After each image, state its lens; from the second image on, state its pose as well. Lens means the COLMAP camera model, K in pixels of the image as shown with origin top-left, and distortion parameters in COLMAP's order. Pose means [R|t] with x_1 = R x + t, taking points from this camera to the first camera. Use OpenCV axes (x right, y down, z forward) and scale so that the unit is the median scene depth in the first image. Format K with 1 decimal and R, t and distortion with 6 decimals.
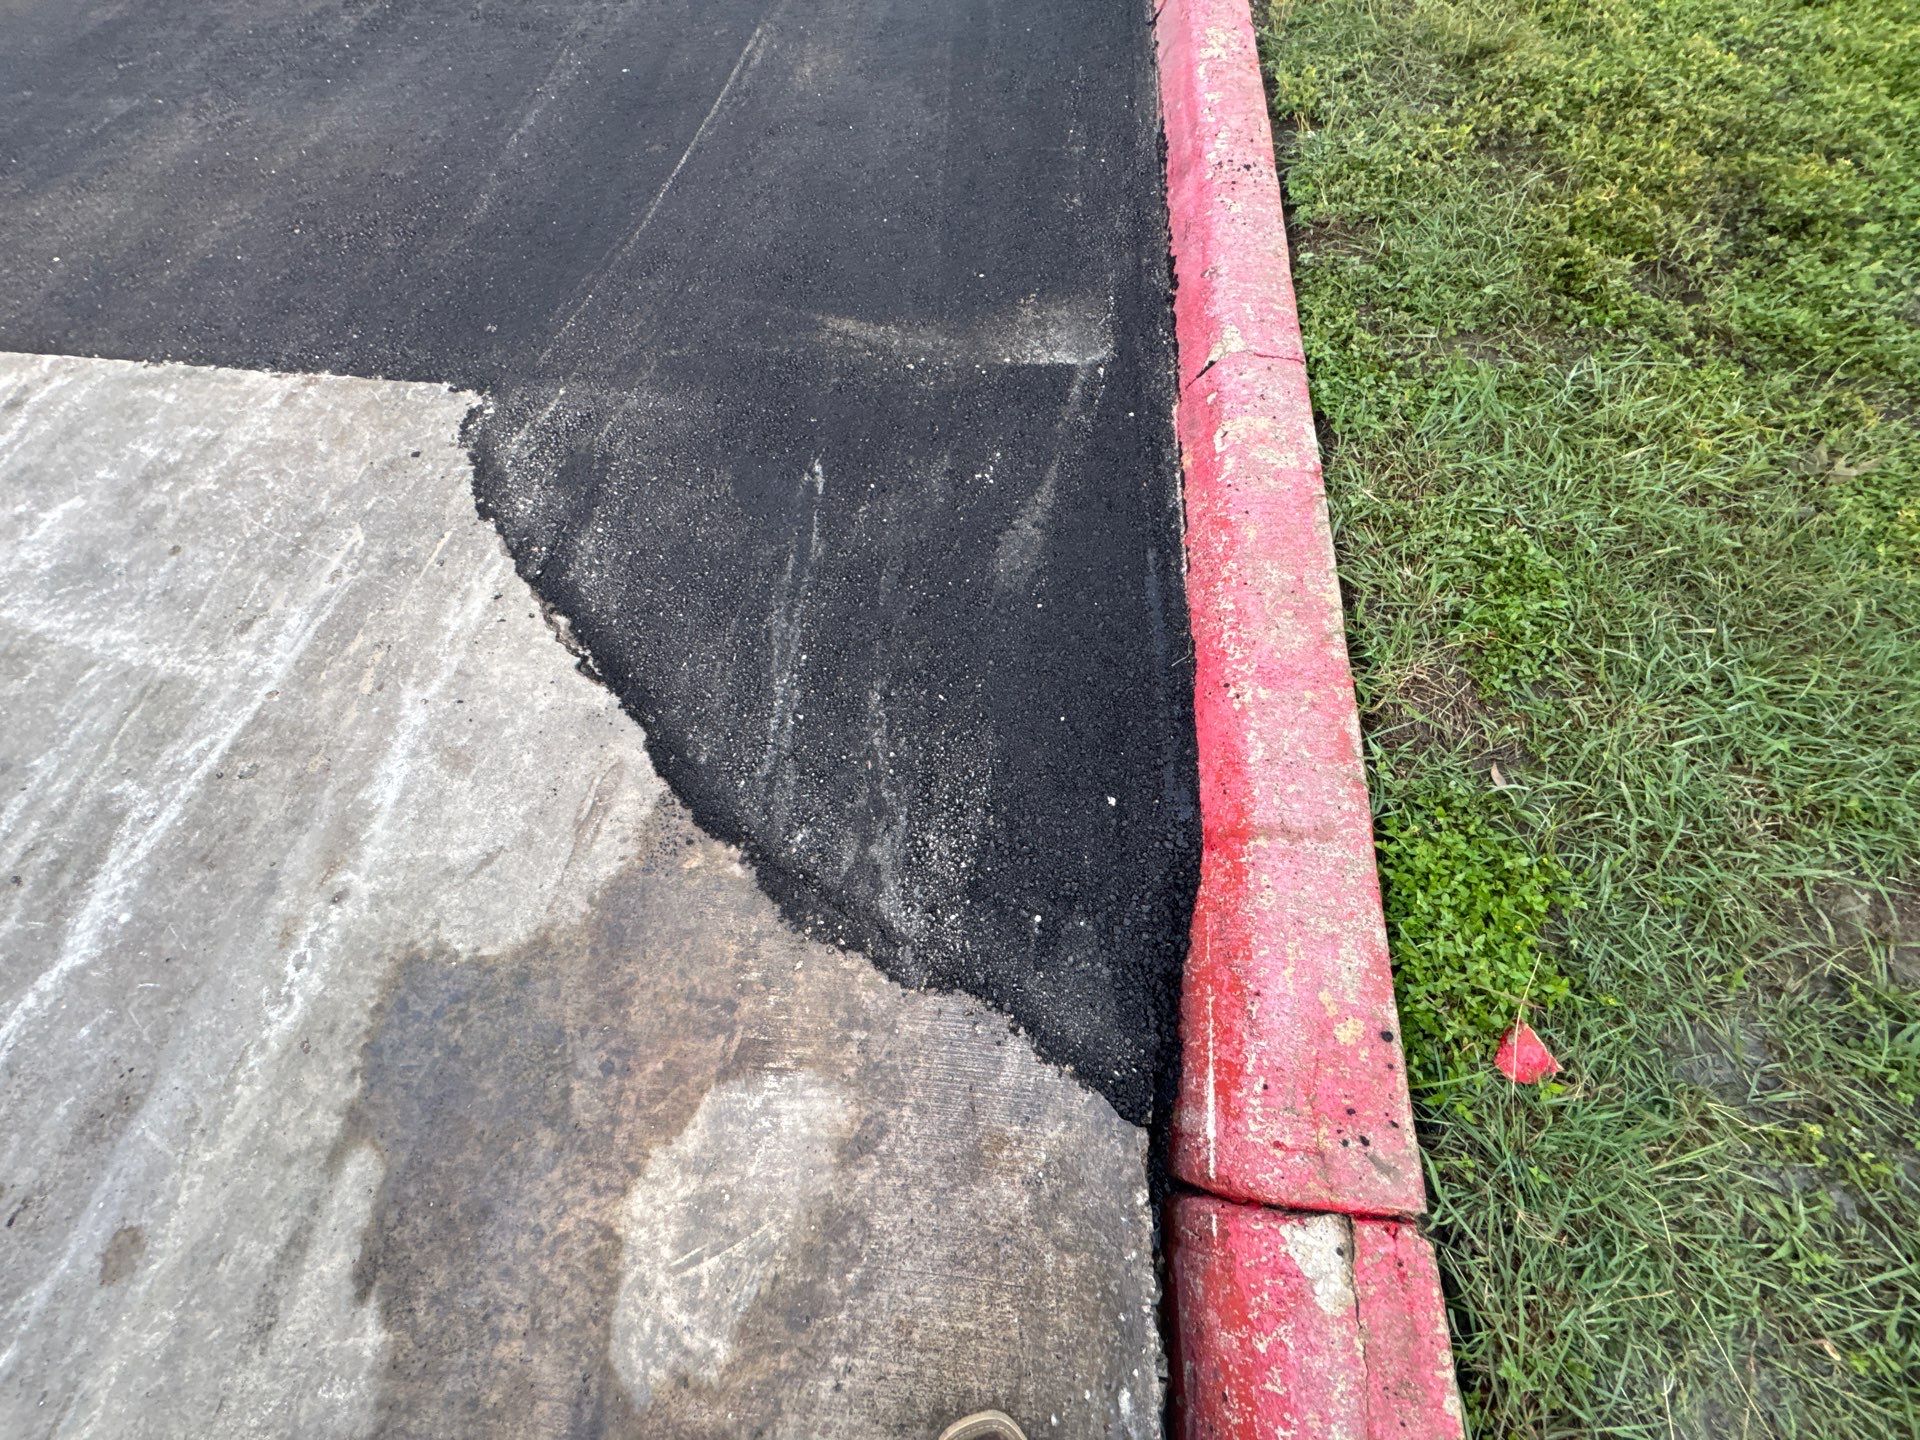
lens RADIAL K [[763.4, 0, 959.2], [0, 763.4, 717.6], [0, 0, 1]] dist [-0.002295, 0.000103]
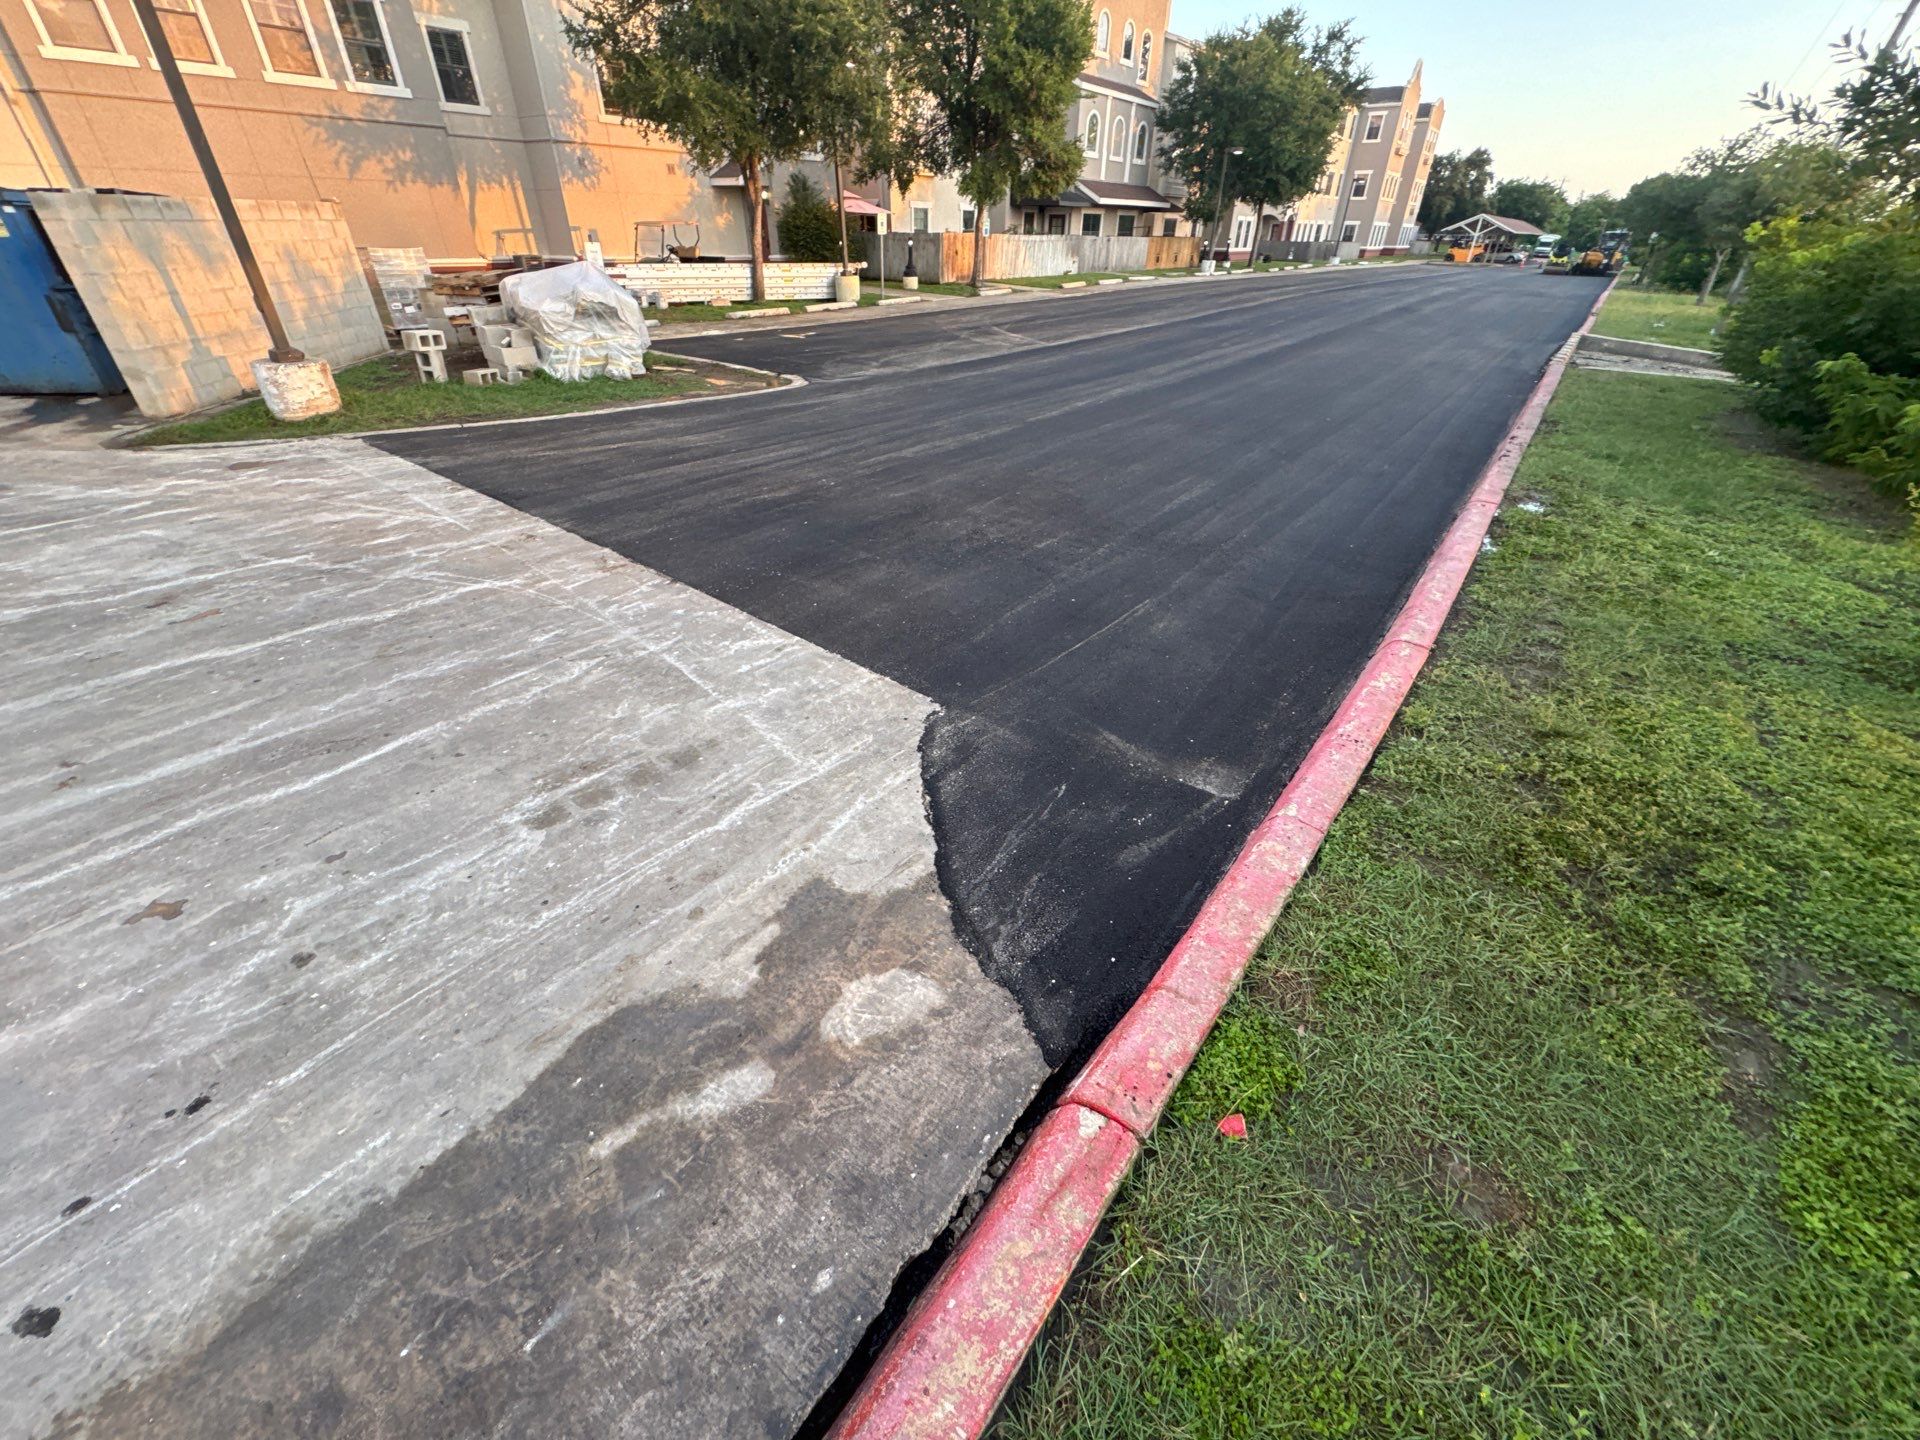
lens RADIAL K [[763.4, 0, 959.2], [0, 763.4, 717.6], [0, 0, 1]] dist [-0.002295, 0.000103]
pose [[0.847685, 0.321244, -0.422177, 0.400110], [-0.483659, 0.794946, -0.366243, 0.430191], [0.217955, 0.514648, 0.829236, -0.898925]]
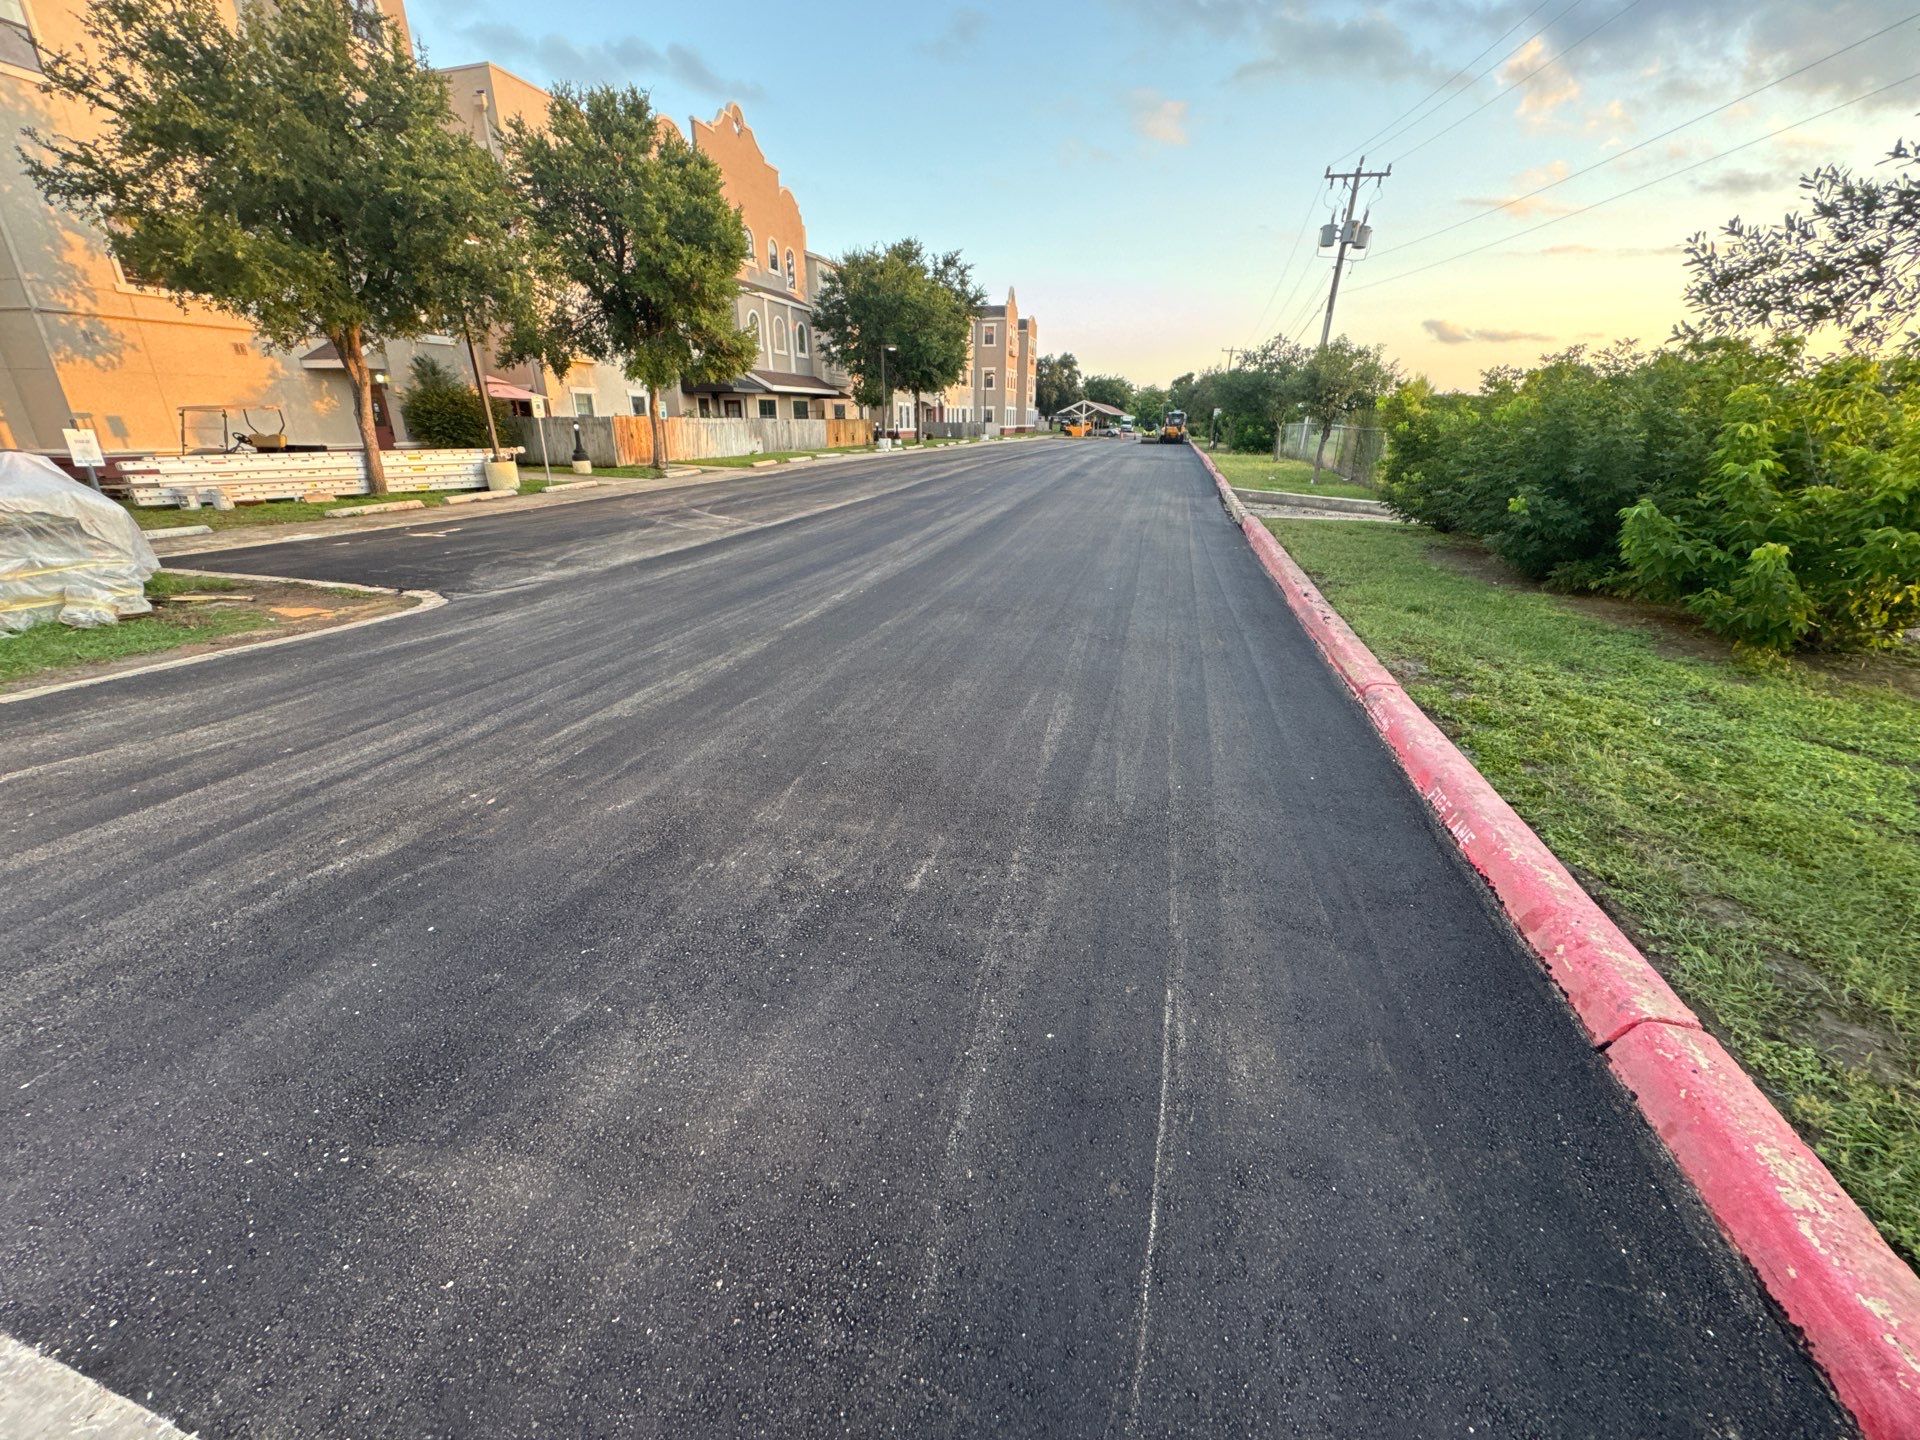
lens RADIAL K [[763.4, 0, 959.2], [0, 763.4, 717.6], [0, 0, 1]] dist [-0.002295, 0.000103]
pose [[0.985012, 0.094205, -0.144486, -0.726754], [-0.164950, 0.759350, -0.629427, -0.838118], [0.050420, 0.643827, 0.763508, -0.050204]]
